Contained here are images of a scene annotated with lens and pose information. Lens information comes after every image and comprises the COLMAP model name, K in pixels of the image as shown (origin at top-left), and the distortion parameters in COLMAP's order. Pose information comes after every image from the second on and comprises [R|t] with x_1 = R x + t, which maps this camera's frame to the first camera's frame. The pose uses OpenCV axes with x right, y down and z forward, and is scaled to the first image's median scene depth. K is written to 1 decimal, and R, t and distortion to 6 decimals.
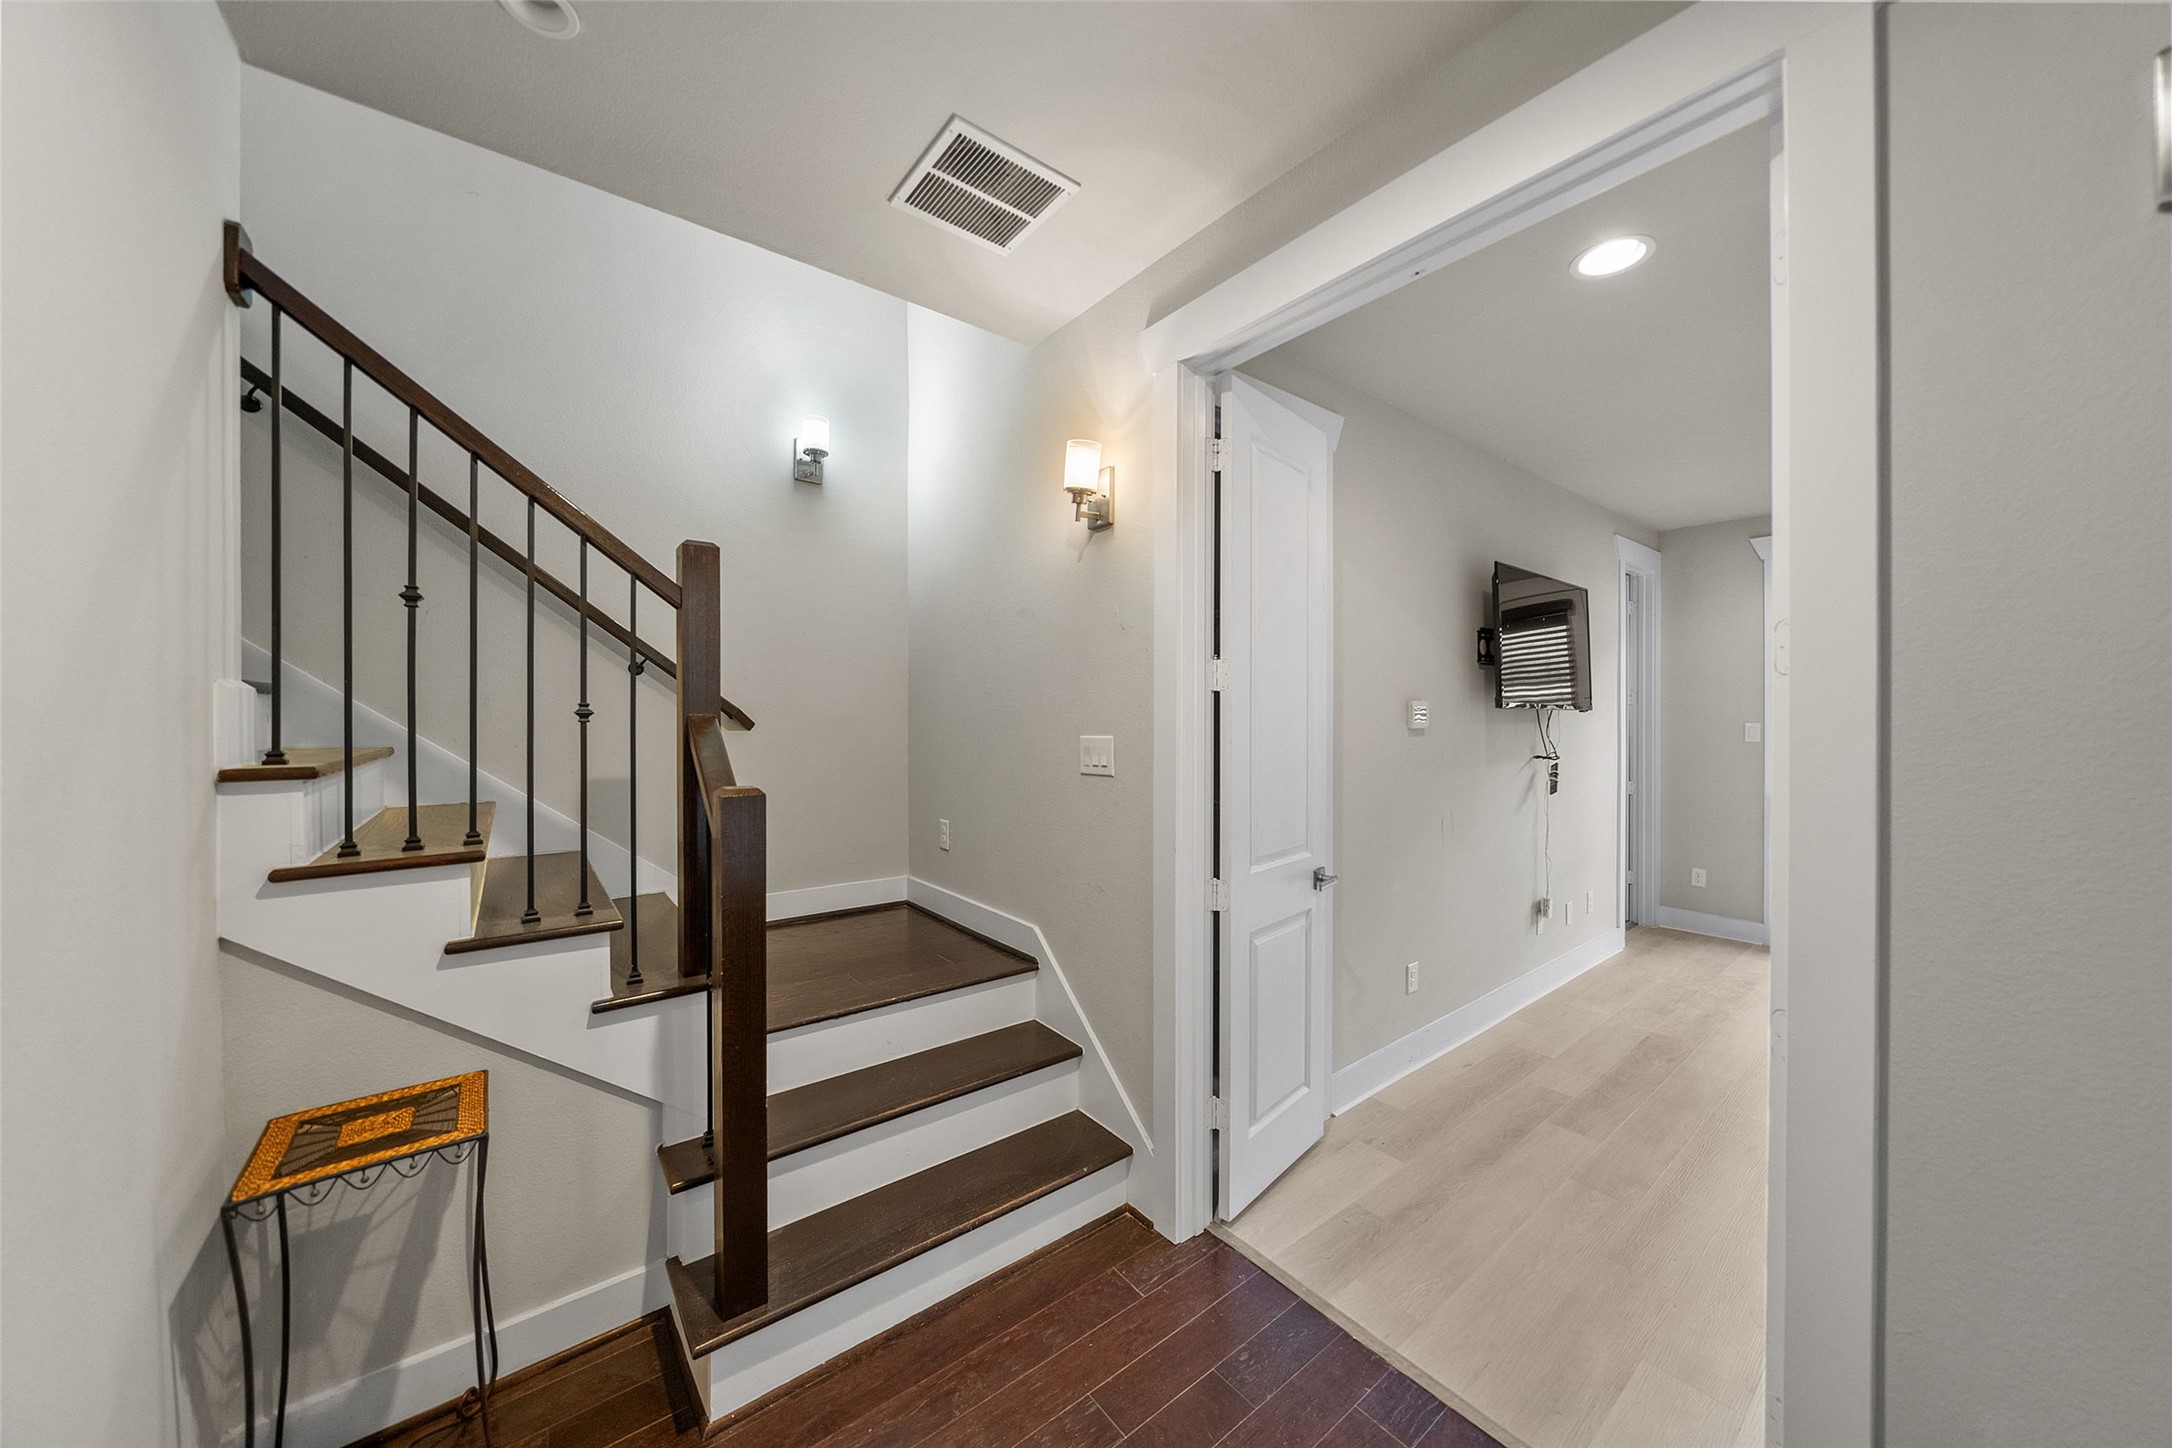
lens RADIAL K [[749.1, 0, 1088.9], [0, 749.1, 726.6], [0, 0, 1]] dist [-0.007466, -0.000566]
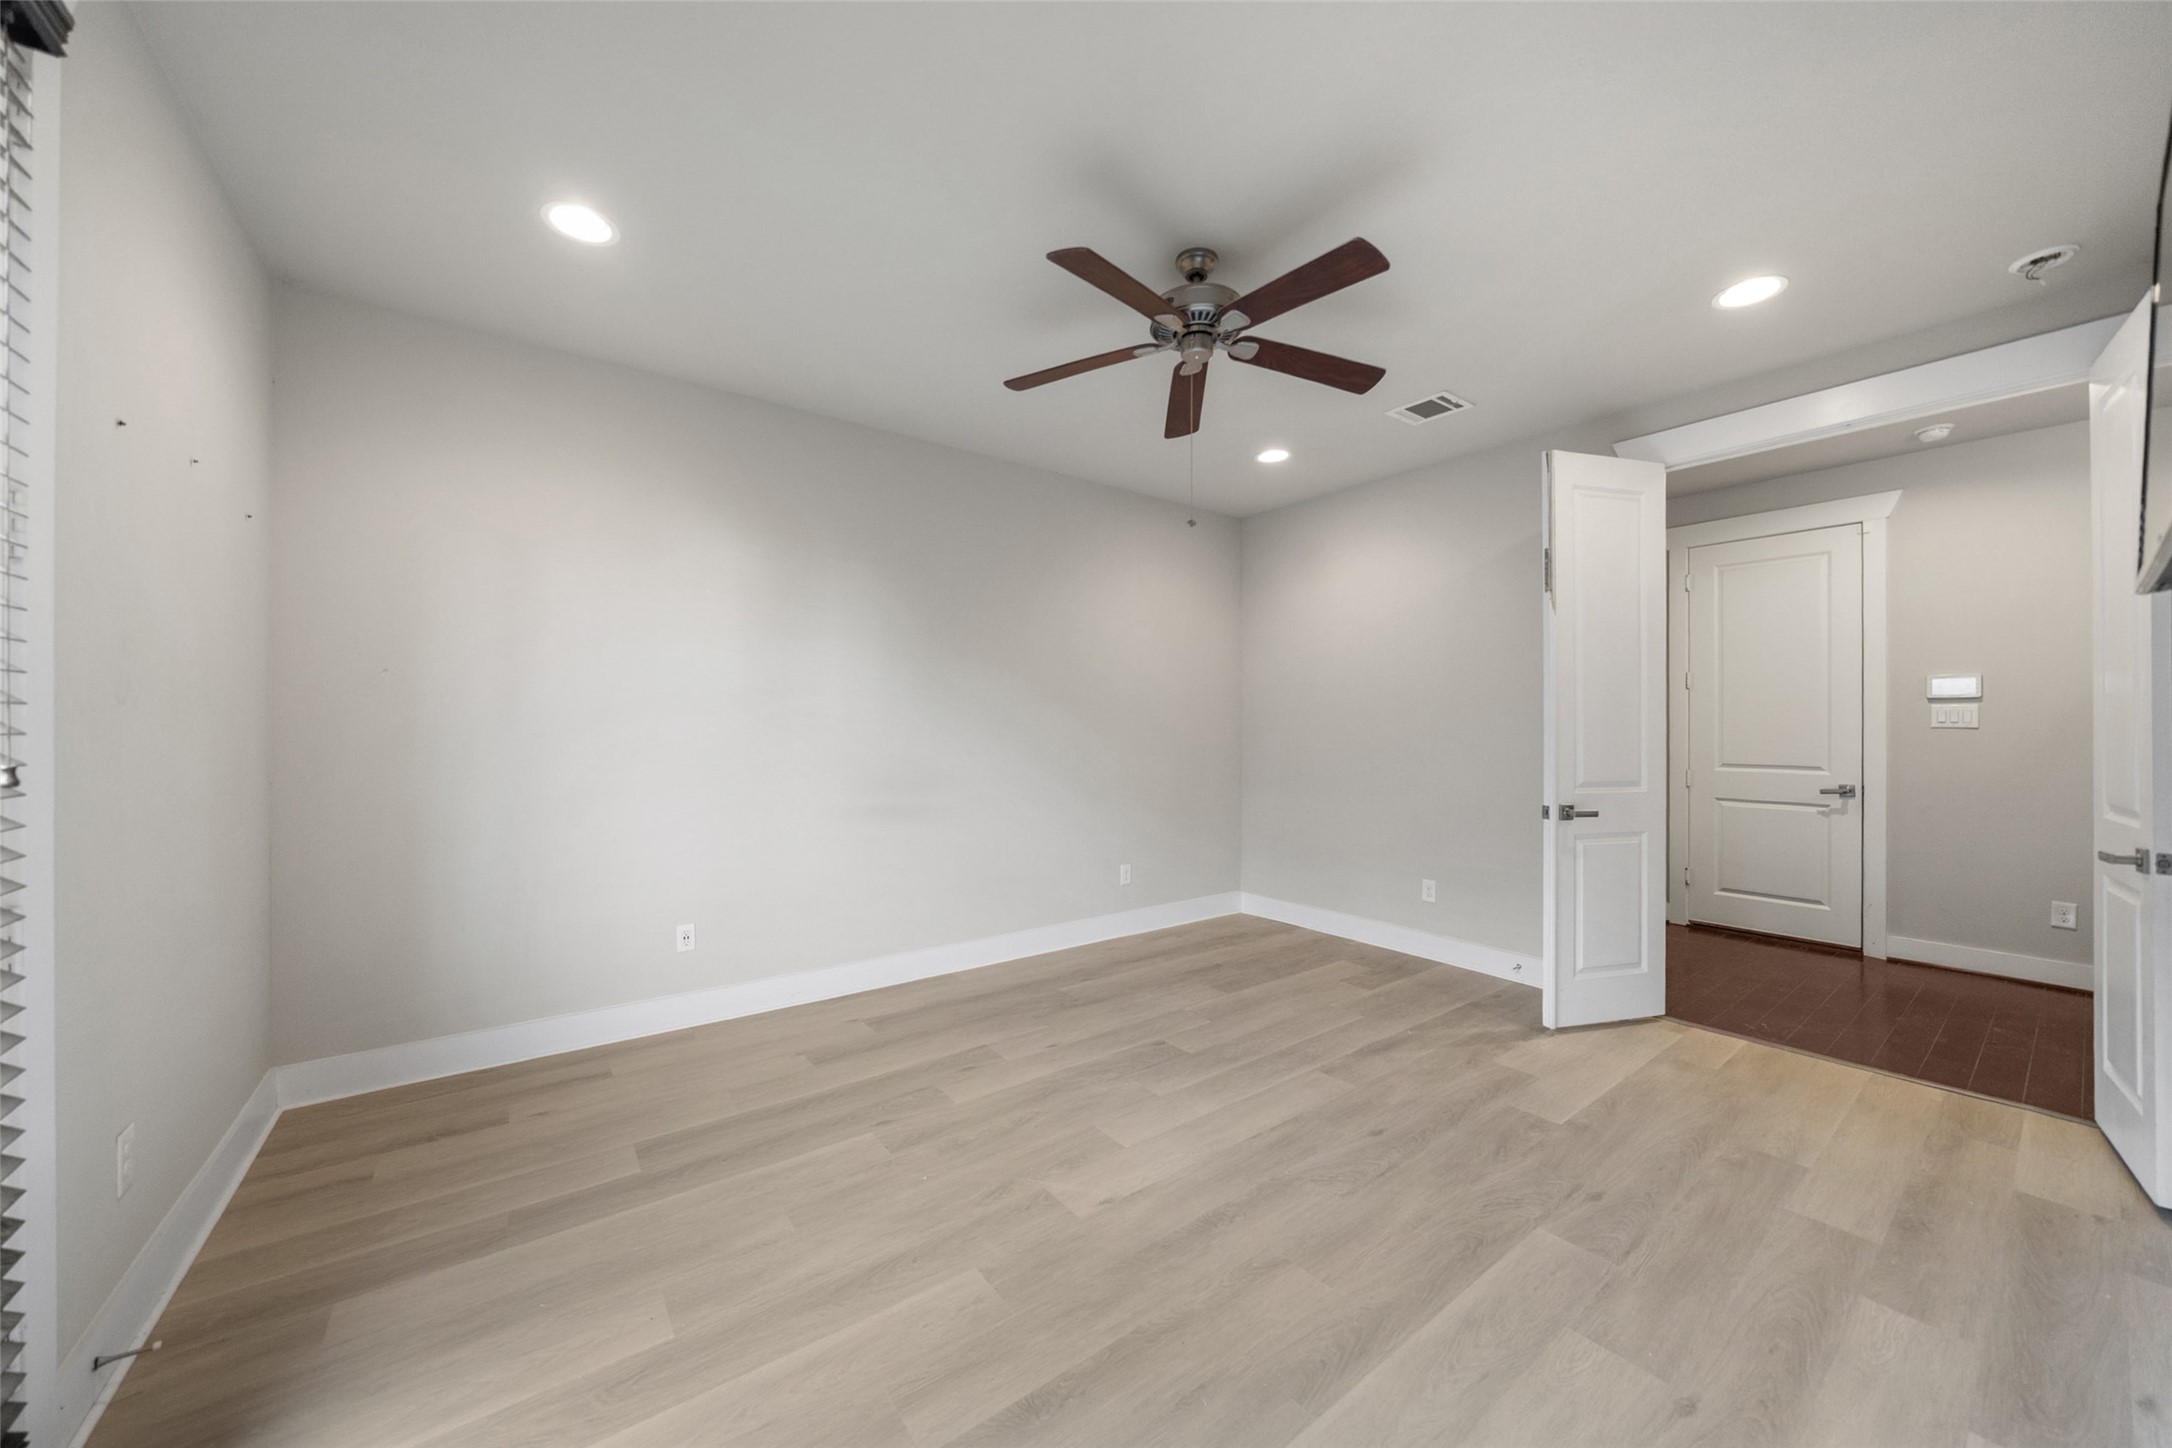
lens RADIAL K [[749.1, 0, 1076.3], [0, 749.1, 719.9], [0, 0, 1]] dist [-0.007466, -0.000566]
pose [[-0.999179, -0.000571, 0.040500, 1.359416], [-0.000286, 0.999975, 0.007056, 0.042381], [-0.040503, 0.007039, -0.999155, 1.749331]]
